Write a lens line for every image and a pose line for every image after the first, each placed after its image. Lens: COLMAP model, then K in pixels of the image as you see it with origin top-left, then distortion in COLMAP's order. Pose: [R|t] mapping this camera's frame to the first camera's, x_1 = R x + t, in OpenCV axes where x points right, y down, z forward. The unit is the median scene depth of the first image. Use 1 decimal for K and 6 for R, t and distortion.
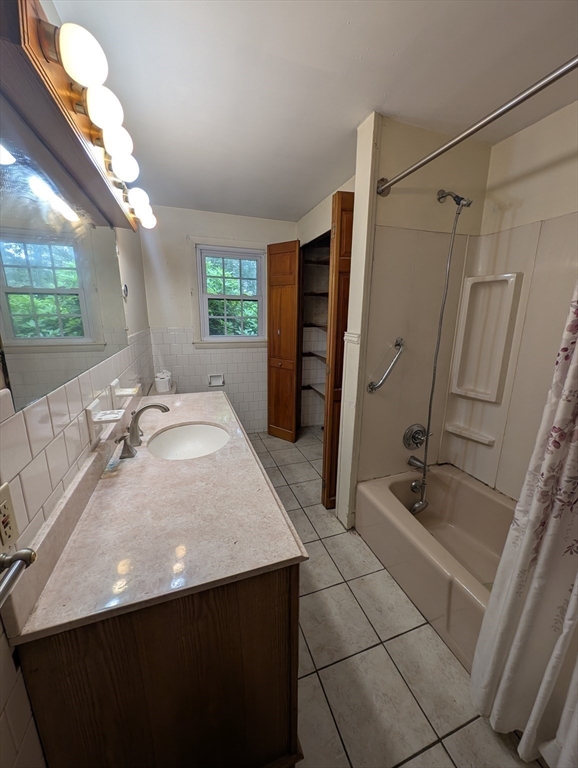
lens RADIAL K [[287.8, 0, 288.9], [0, 287.8, 382.5], [0, 0, 1]] dist [0.005957, -0.002562]
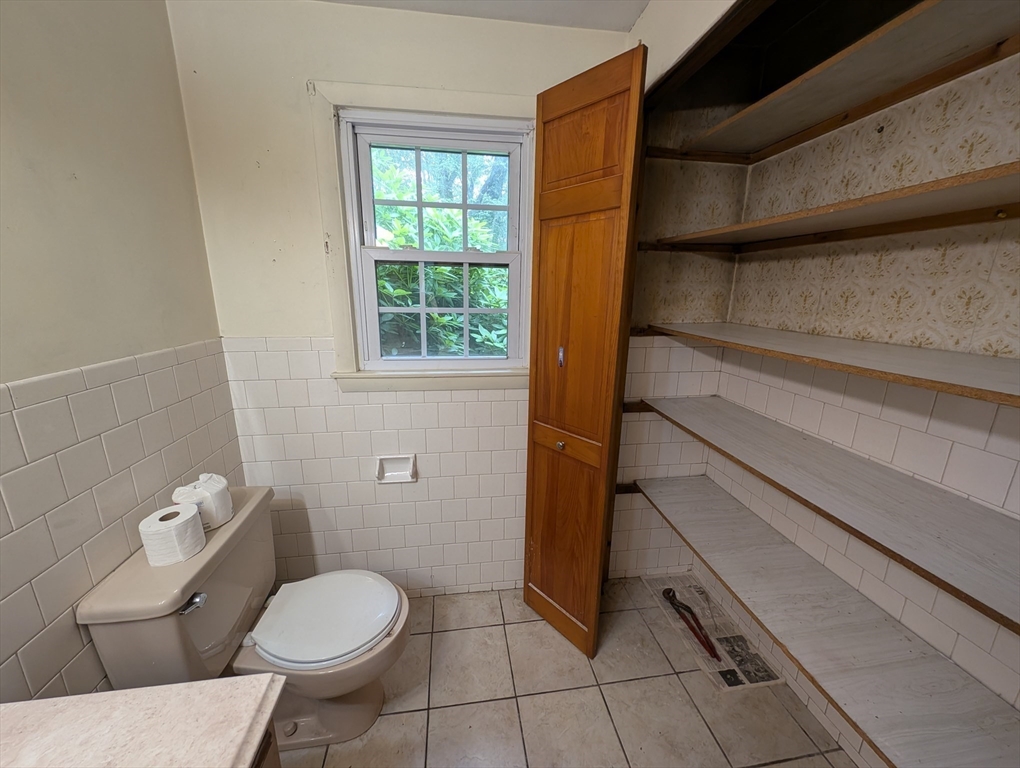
lens RADIAL K [[382.2, 0, 506.4], [0, 382.2, 383.0], [0, 0, 1]] dist [0.005957, -0.002562]
pose [[0.982280, 0.042312, -0.182582, -0.014314], [-0.041800, 0.999104, 0.006652, -0.136267], [0.182700, 0.001097, 0.983168, 0.515370]]
